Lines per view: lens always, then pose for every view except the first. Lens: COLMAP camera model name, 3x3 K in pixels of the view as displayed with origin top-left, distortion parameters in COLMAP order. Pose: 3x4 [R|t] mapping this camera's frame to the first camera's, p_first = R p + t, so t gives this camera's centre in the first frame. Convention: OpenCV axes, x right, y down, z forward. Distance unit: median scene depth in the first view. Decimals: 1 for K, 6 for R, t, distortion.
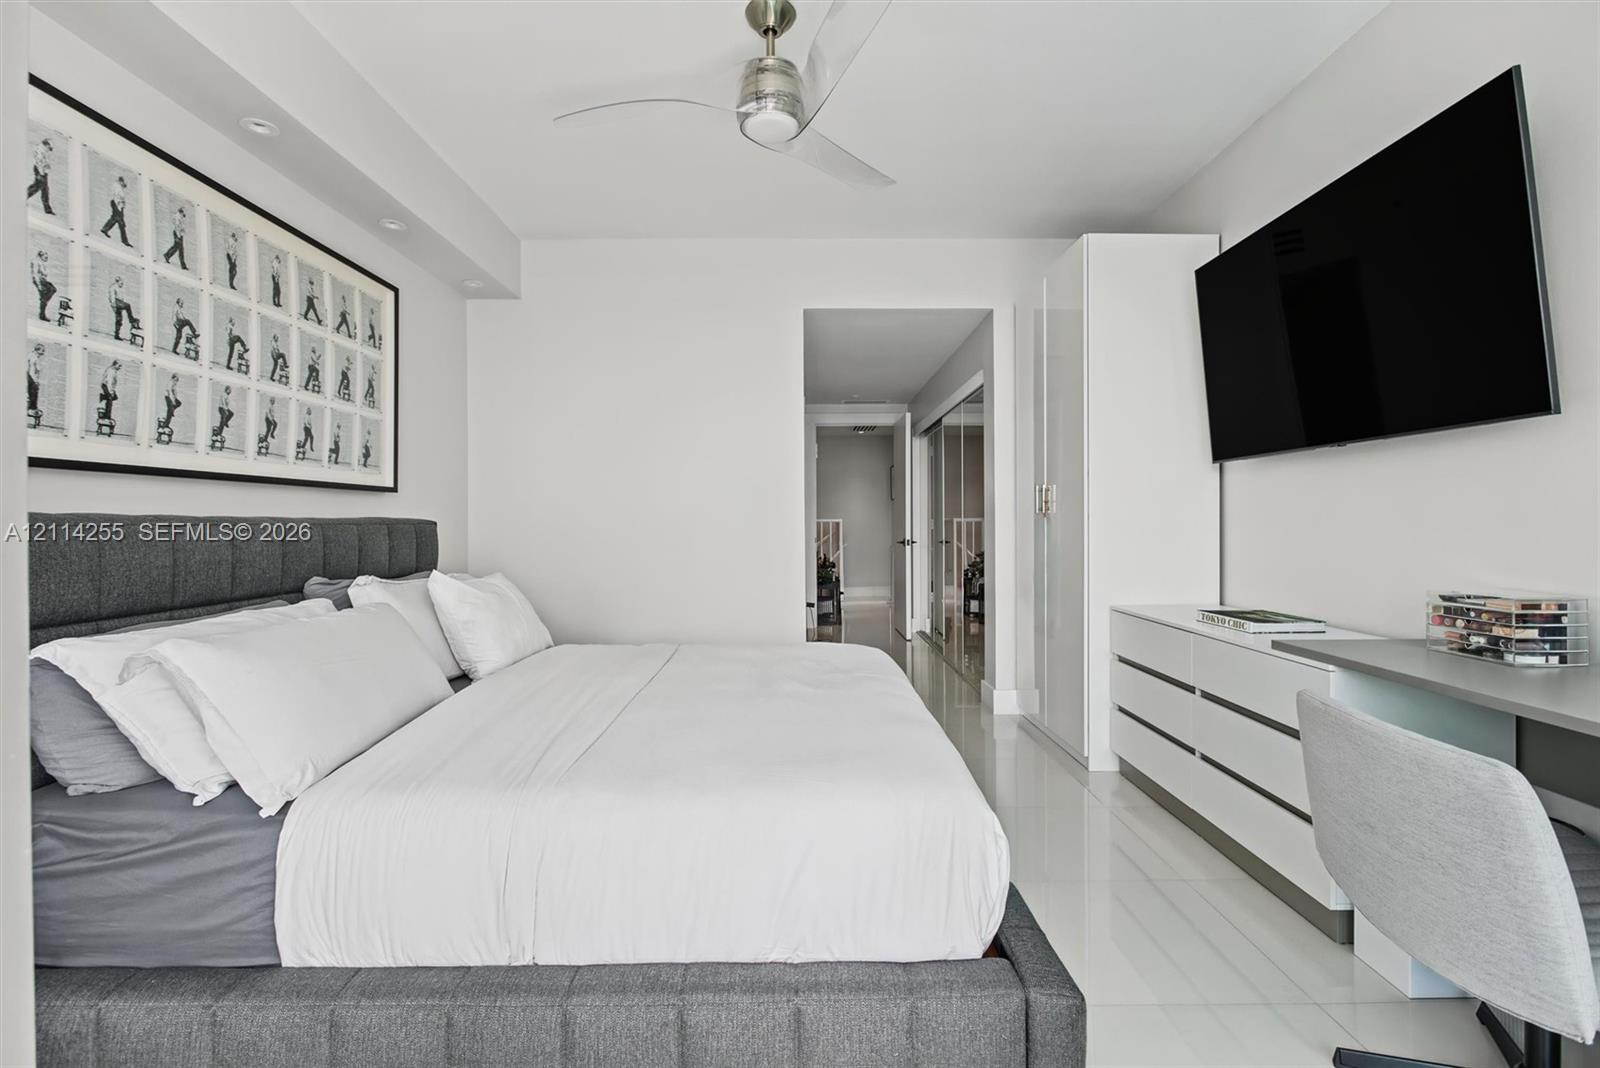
lens RADIAL K [[766.6, 0, 797.3], [0, 766.6, 525.1], [0, 0, 1]] dist [-0.001962, 0.000155]
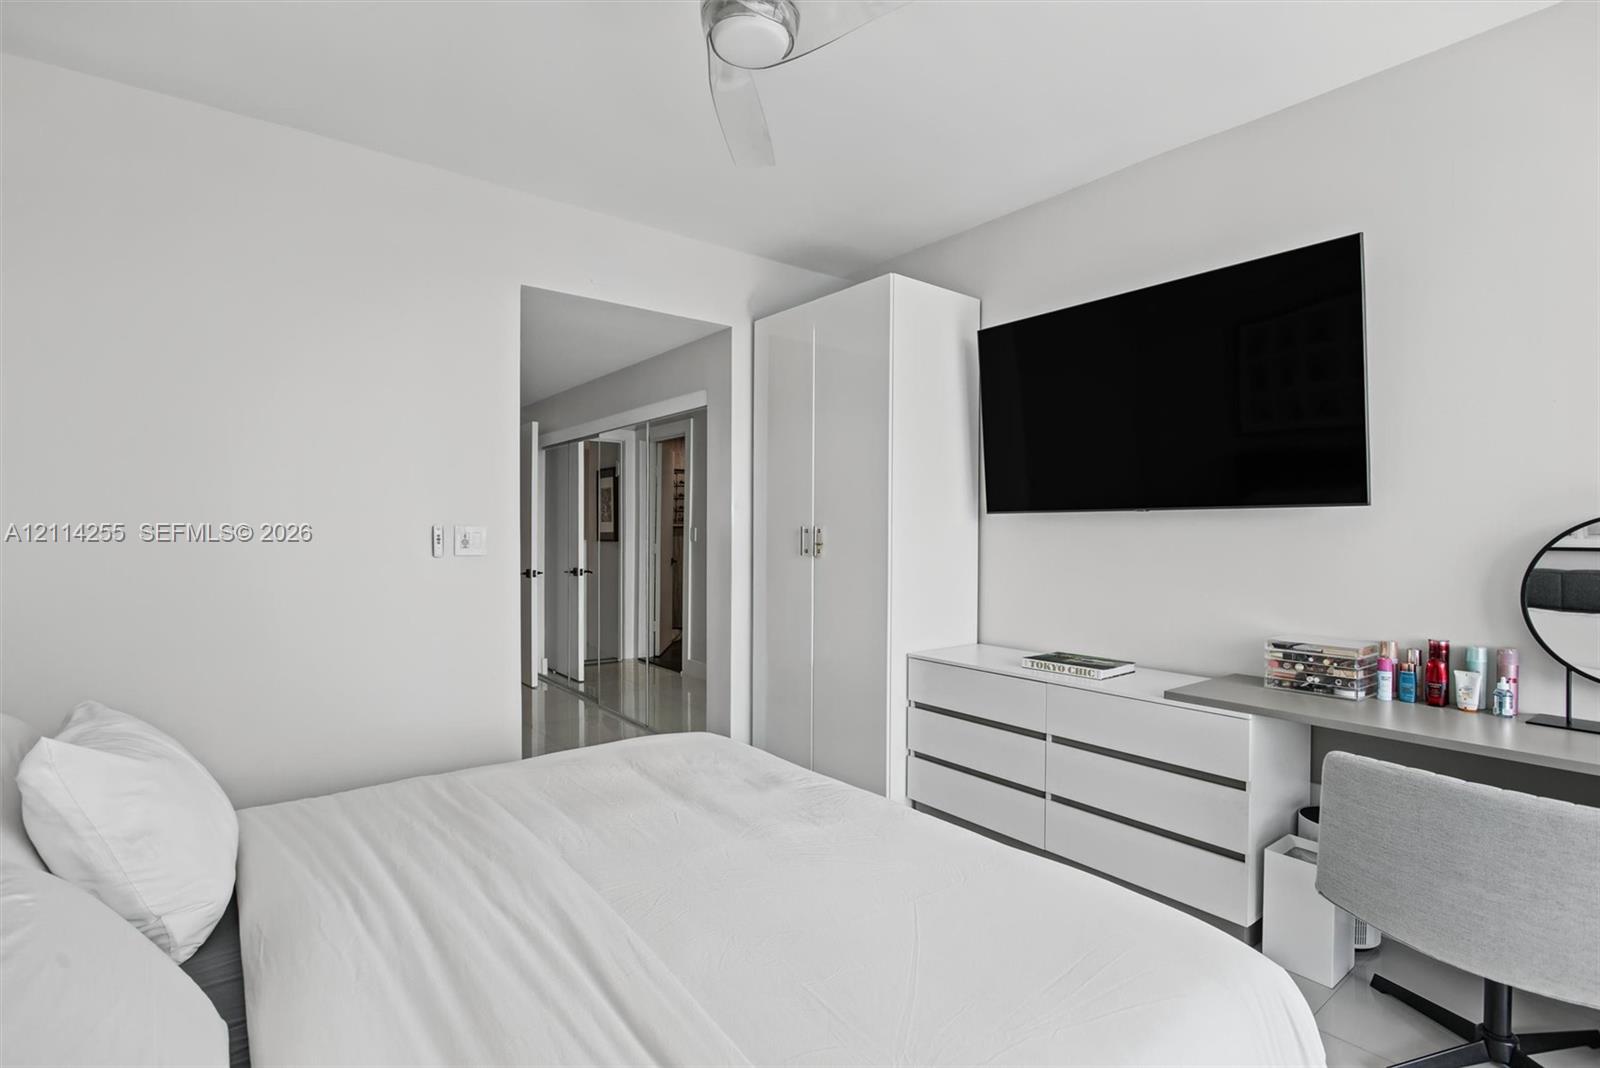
lens RADIAL K [[766.6, 0, 800.2], [0, 766.6, 540.1], [0, 0, 1]] dist [-0.001962, 0.000155]
pose [[0.788704, 0.001505, 0.614771, -0.520955], [-0.006140, 0.999966, 0.005429, -0.076564], [-0.614743, -0.008056, 0.788687, 0.505010]]
